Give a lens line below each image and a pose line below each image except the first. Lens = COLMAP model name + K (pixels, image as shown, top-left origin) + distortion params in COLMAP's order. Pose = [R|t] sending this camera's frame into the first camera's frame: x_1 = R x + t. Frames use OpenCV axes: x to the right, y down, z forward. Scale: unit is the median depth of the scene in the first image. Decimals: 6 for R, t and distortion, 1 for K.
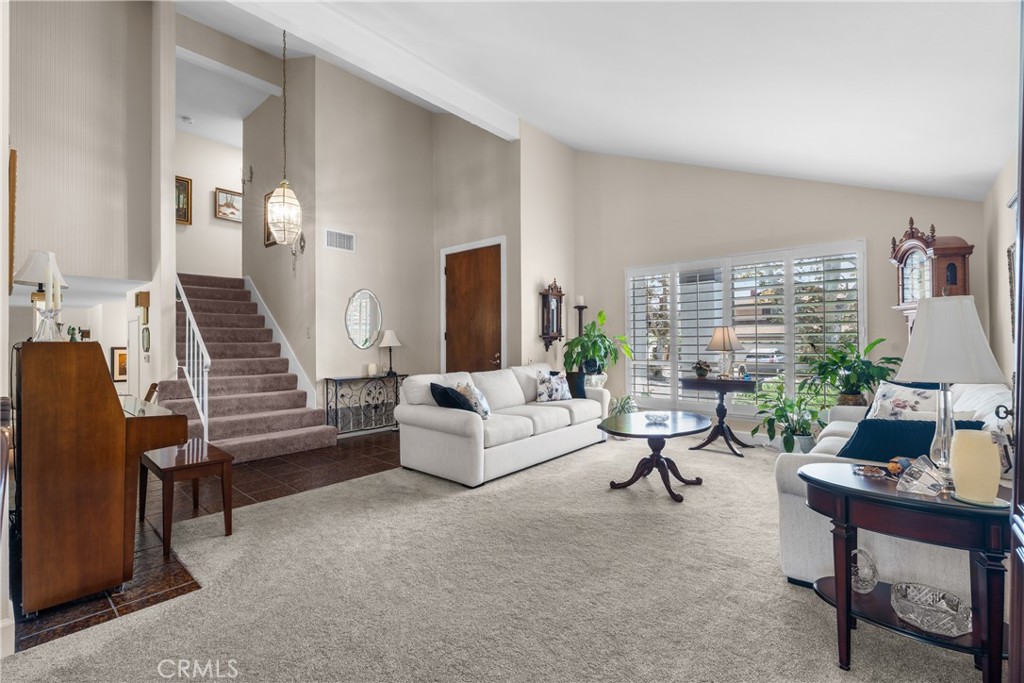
lens RADIAL K [[455.8, 0, 509.2], [0, 455.8, 339.7], [0, 0, 1]] dist [-0.006675, 0.001676]
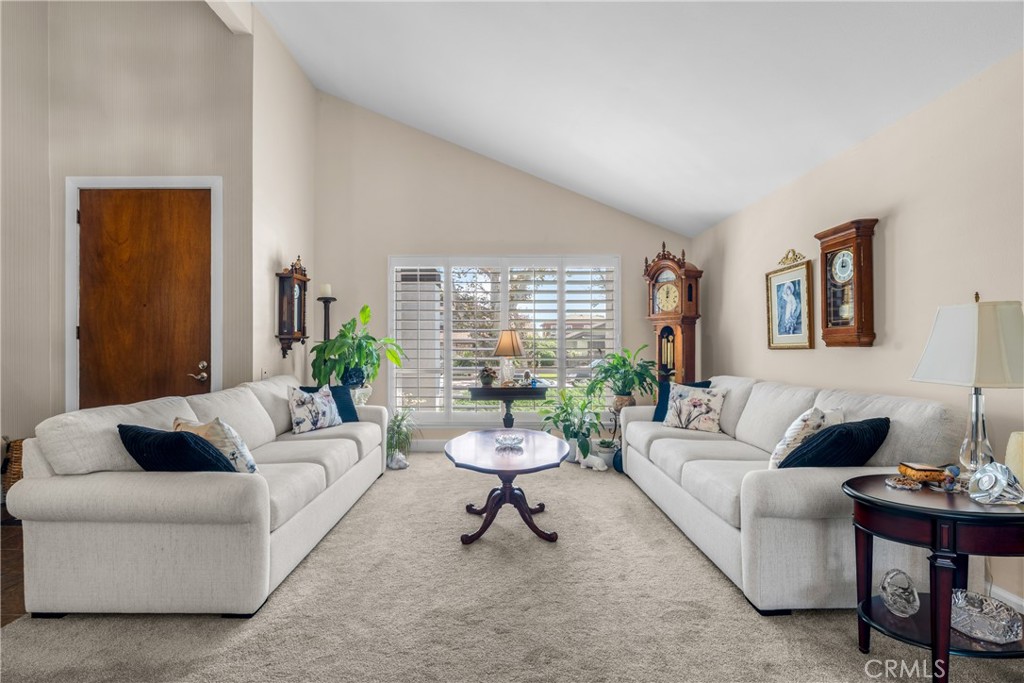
lens RADIAL K [[455.8, 0, 506.9], [0, 455.8, 350.8], [0, 0, 1]] dist [-0.006675, 0.001676]
pose [[0.746203, 0.002983, 0.665712, -0.182124], [-0.010672, 0.999915, 0.007483, 0.007172], [-0.665633, -0.012688, 0.746171, 0.351150]]
